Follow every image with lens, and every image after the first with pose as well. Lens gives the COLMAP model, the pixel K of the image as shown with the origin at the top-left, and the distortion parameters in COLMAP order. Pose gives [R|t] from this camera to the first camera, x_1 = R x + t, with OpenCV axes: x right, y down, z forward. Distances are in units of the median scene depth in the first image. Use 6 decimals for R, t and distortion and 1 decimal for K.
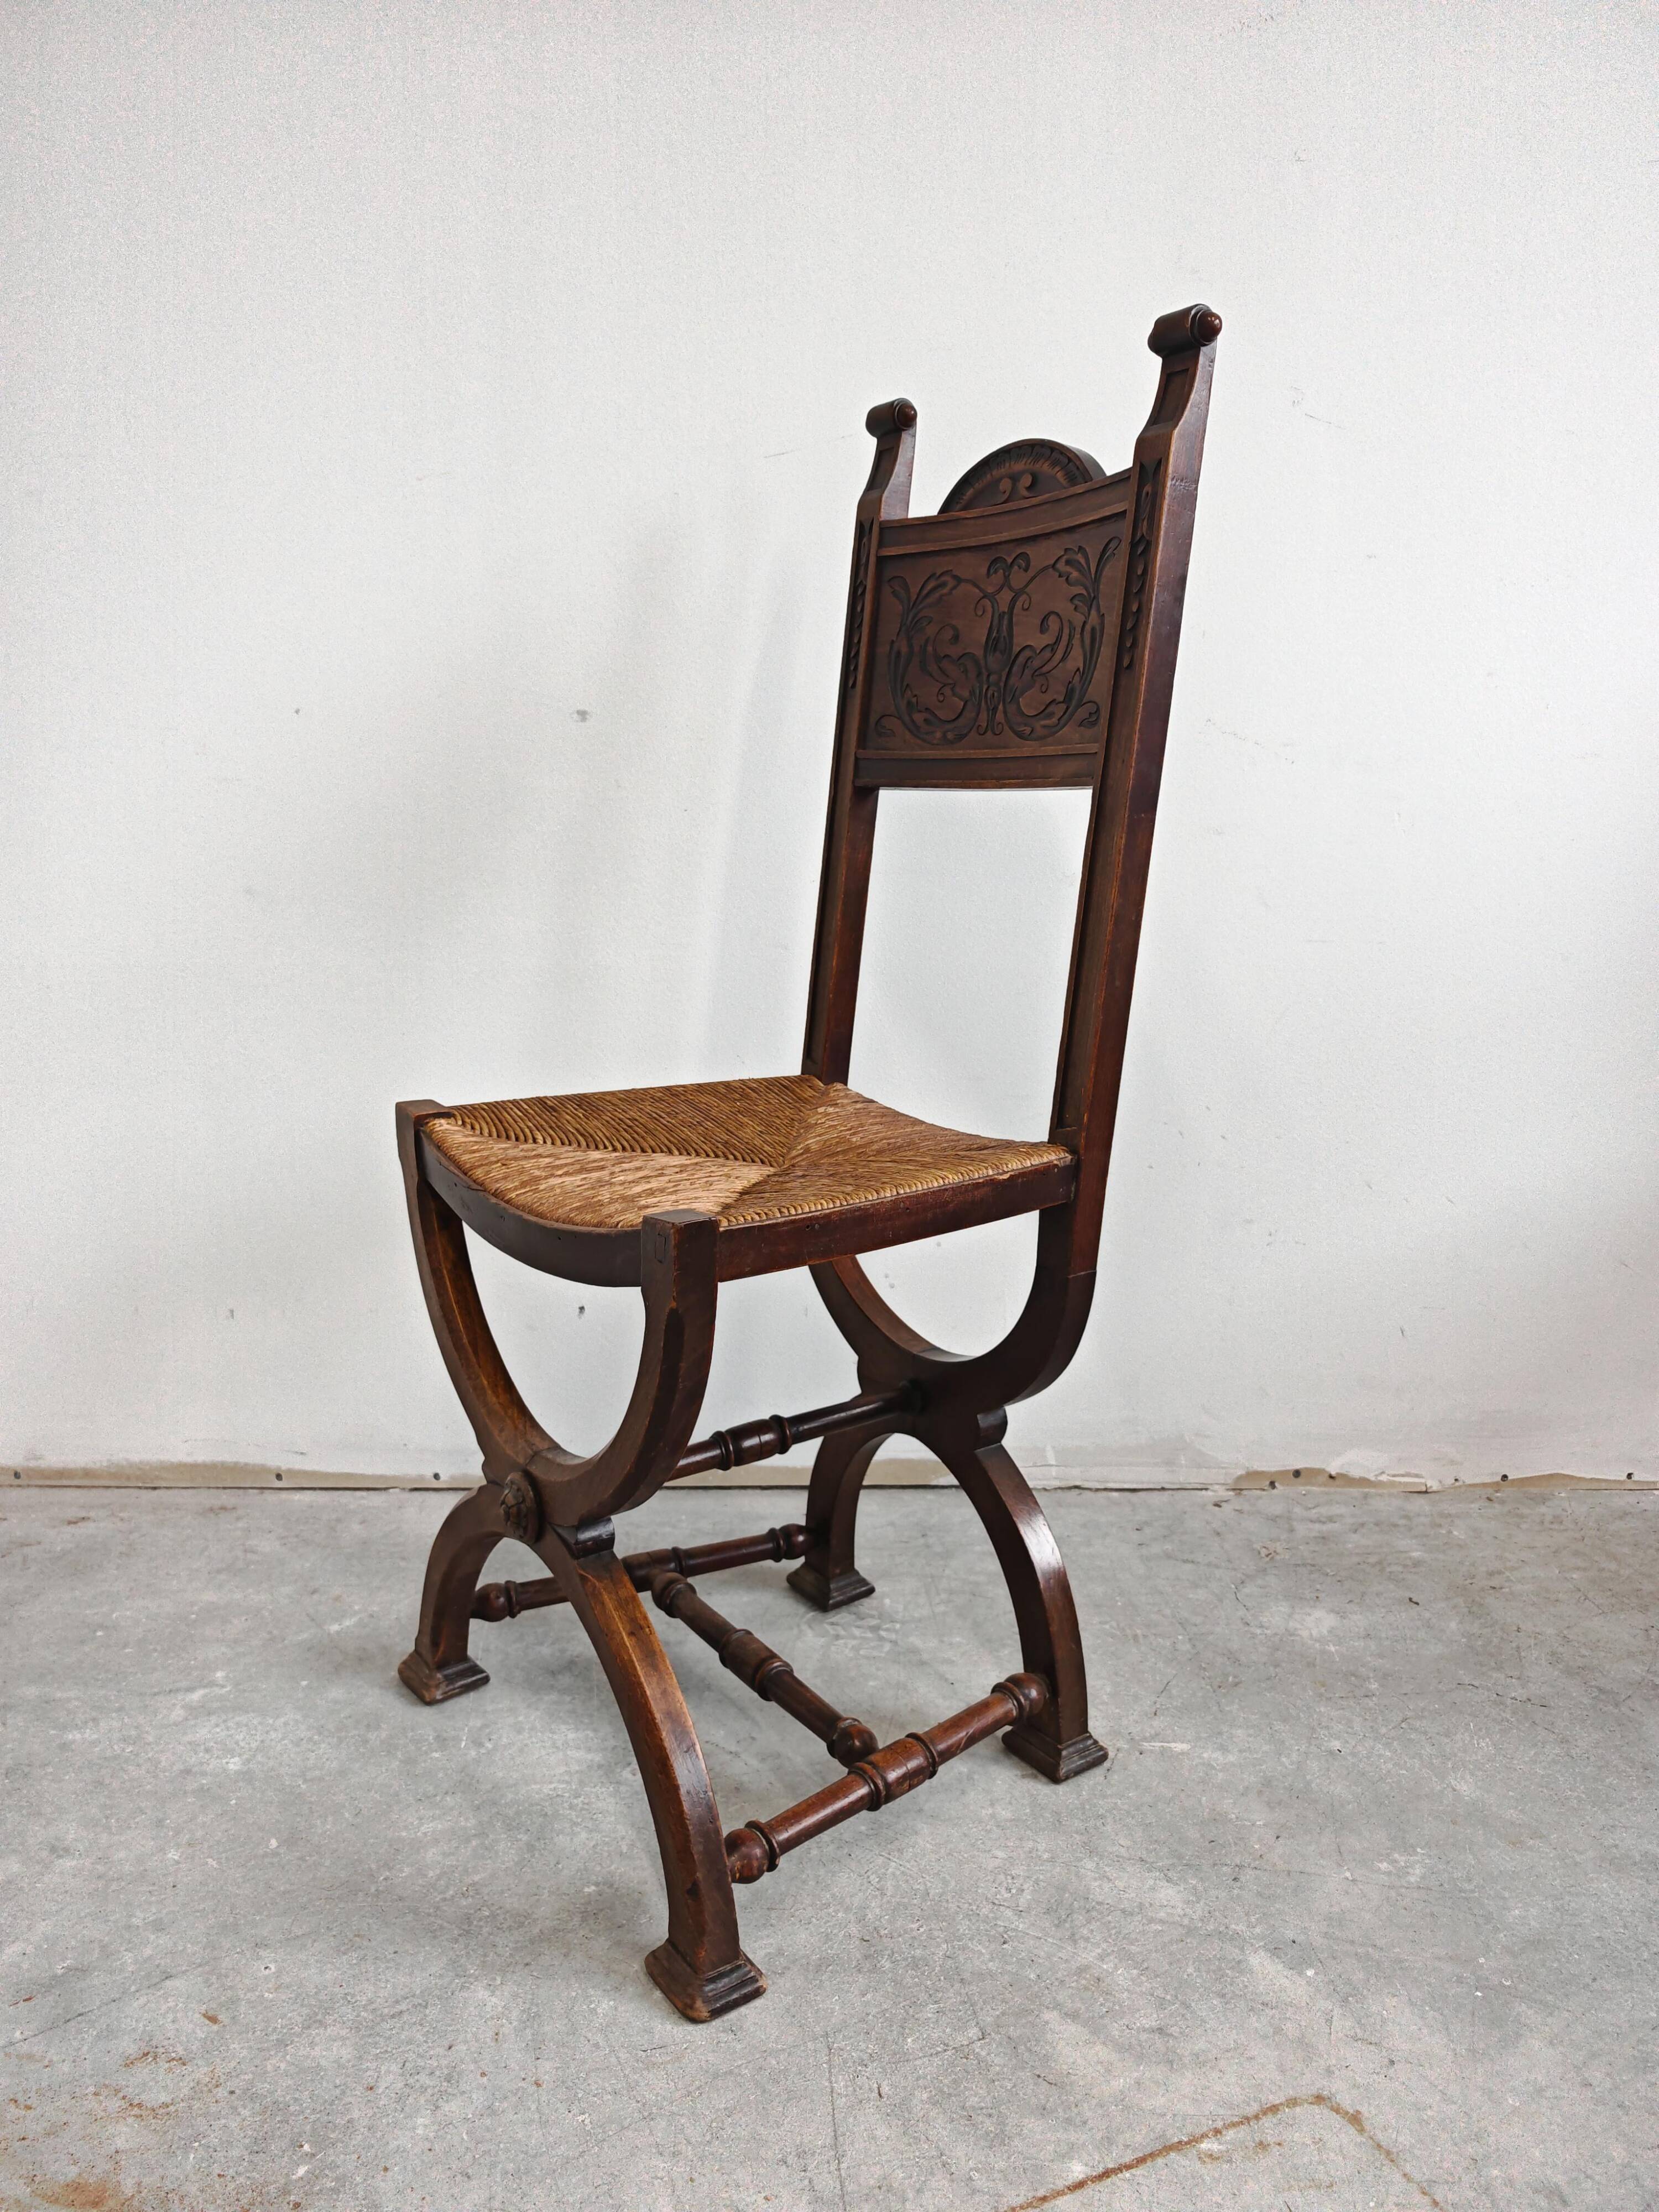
lens RADIAL K [[1615.4, 0, 817.1], [0, 1615.4, 1135.1], [0, 0, 1]] dist [-0.014102, 0.004747]
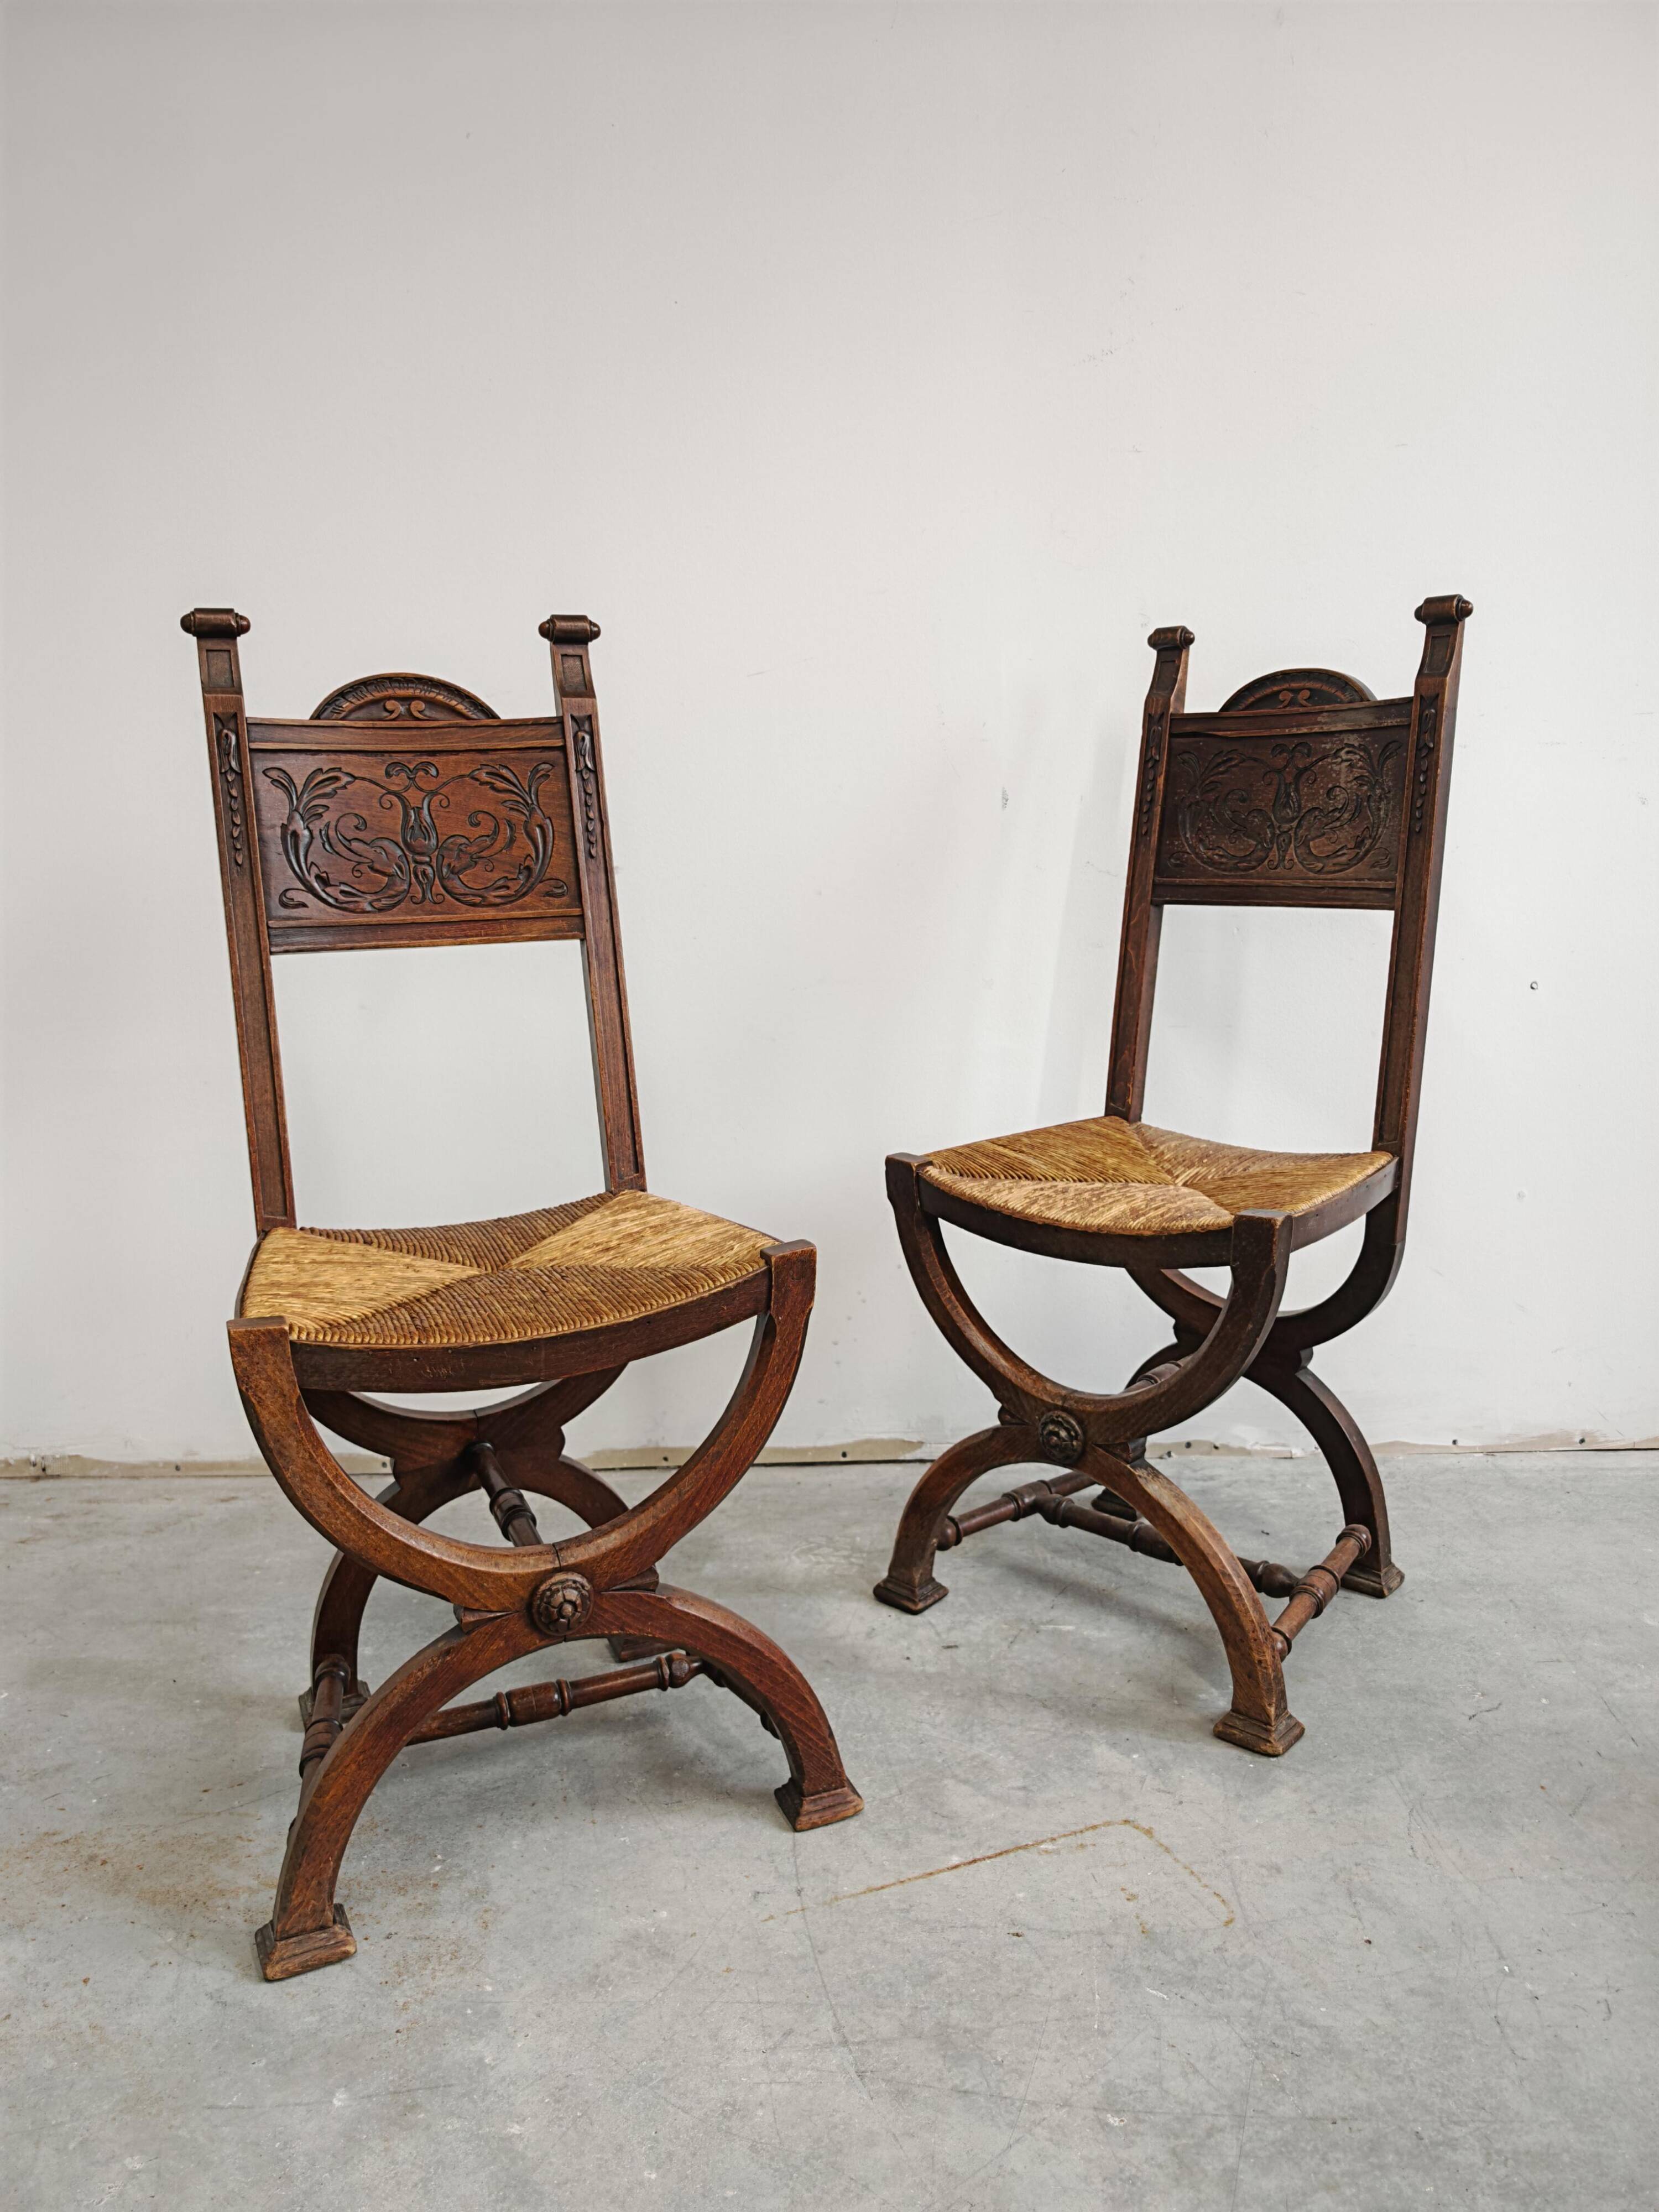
lens RADIAL K [[1615.4, 0, 842.5], [0, 1615.4, 1110.2], [0, 0, 1]] dist [-0.014102, 0.004747]
pose [[0.999698, -0.021922, -0.011089, 0.066254], [0.021191, 0.997833, -0.062289, 0.030230], [0.012430, 0.062035, 0.997997, -0.399157]]
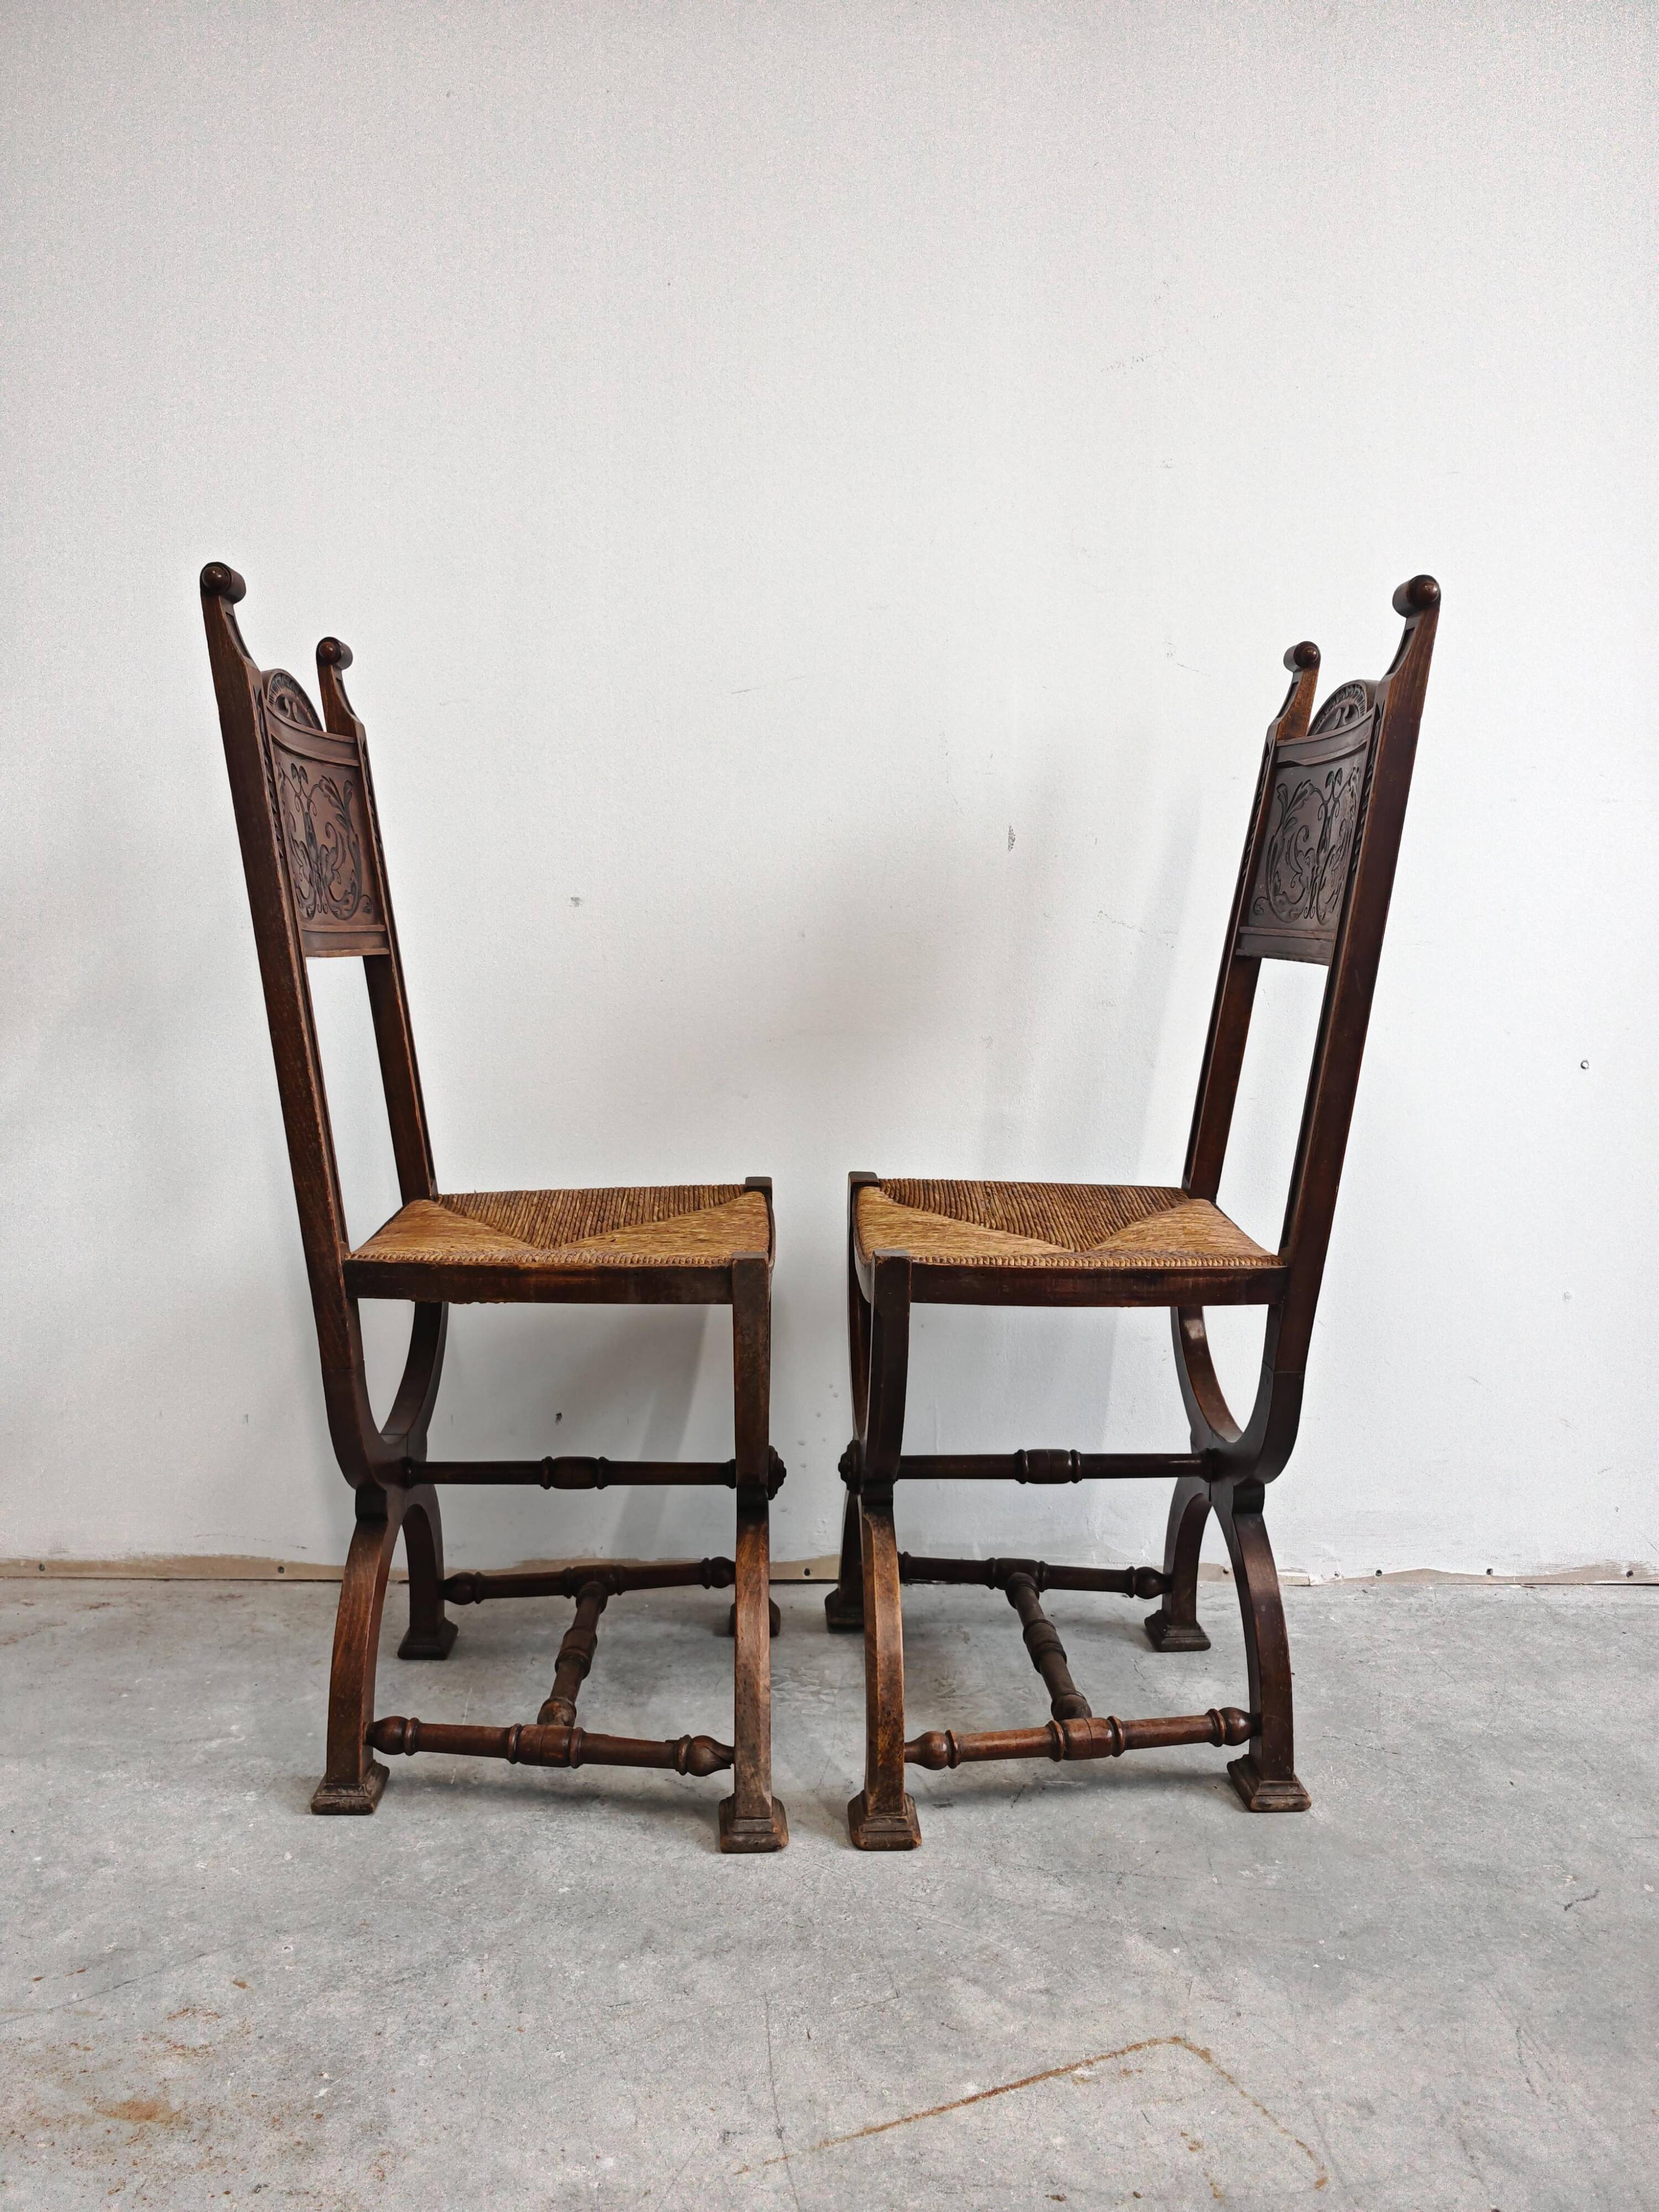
lens RADIAL K [[1615.4, 0, 817.0], [0, 1615.4, 1111.8], [0, 0, 1]] dist [-0.014102, 0.004747]
pose [[0.999714, 0.009630, 0.021894, 0.009727], [-0.006842, 0.992256, -0.124023, 0.050527], [-0.022919, 0.123838, 0.992038, -0.209869]]
